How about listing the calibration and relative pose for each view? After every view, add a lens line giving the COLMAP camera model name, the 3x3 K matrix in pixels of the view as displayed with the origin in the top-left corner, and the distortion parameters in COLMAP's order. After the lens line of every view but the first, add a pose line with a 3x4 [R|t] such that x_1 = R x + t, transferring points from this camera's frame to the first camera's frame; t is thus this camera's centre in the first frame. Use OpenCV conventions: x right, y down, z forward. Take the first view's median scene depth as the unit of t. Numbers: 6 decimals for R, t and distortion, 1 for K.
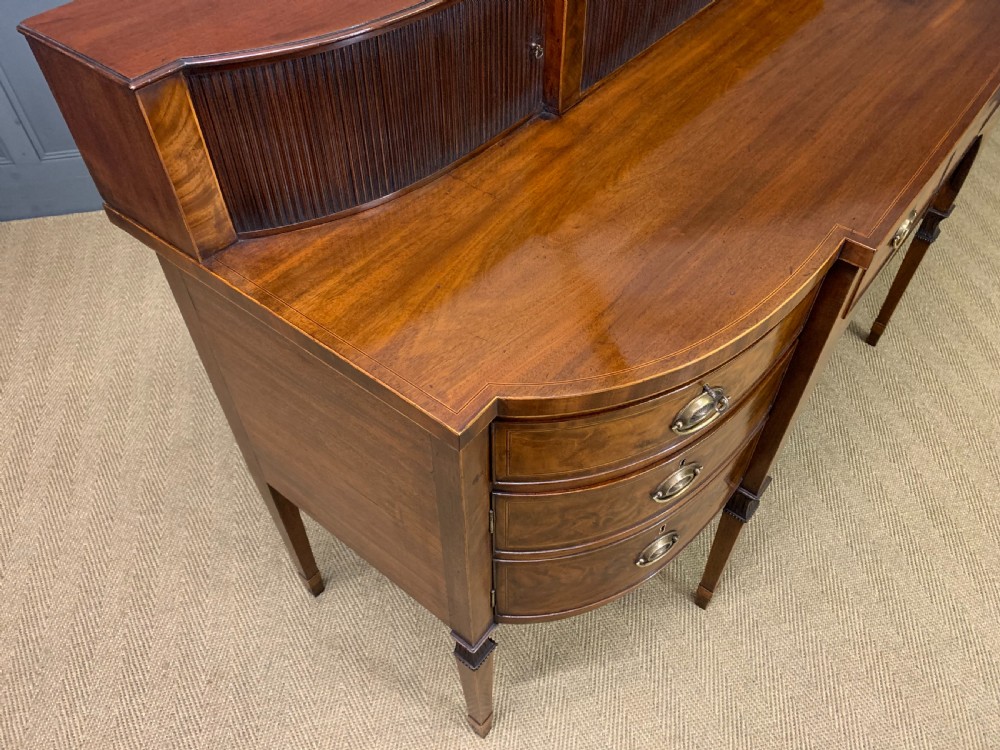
lens RADIAL K [[750.6, 0, 498.9], [0, 750.6, 371.0], [0, 0, 1]] dist [0.025438, -0.020538]
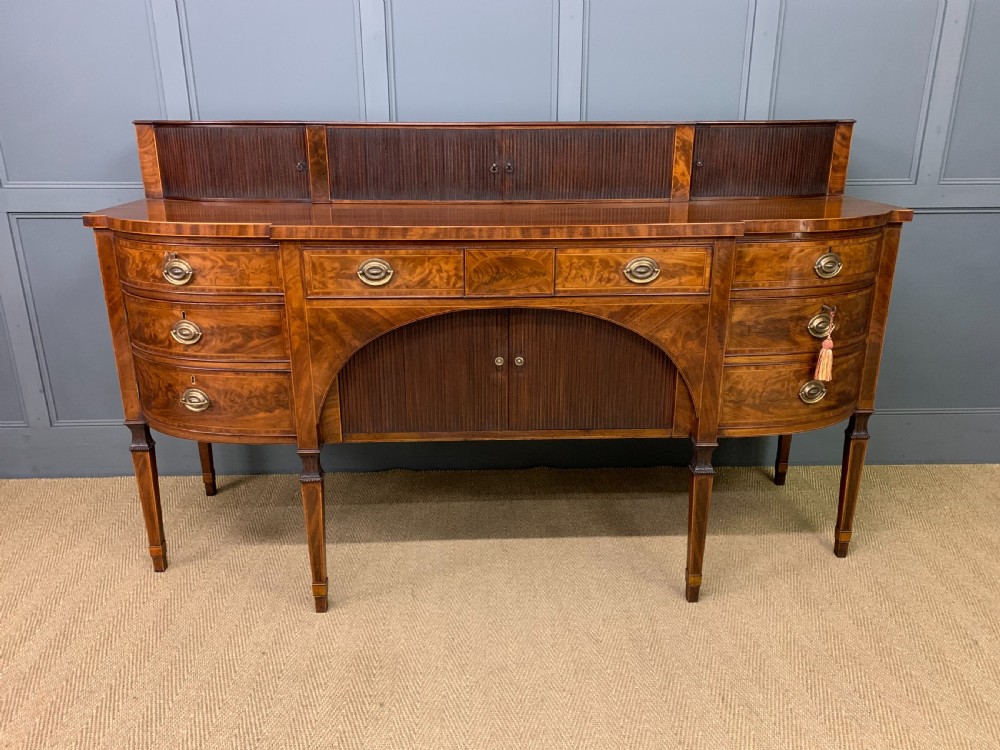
lens RADIAL K [[750.6, 0, 501.4], [0, 750.6, 377.7], [0, 0, 1]] dist [0.025438, -0.020538]
pose [[0.983886, 0.052367, -0.170955, 0.253526], [-0.131776, 0.858620, -0.495385, 0.134058], [0.120844, 0.509930, 0.851685, 0.076064]]
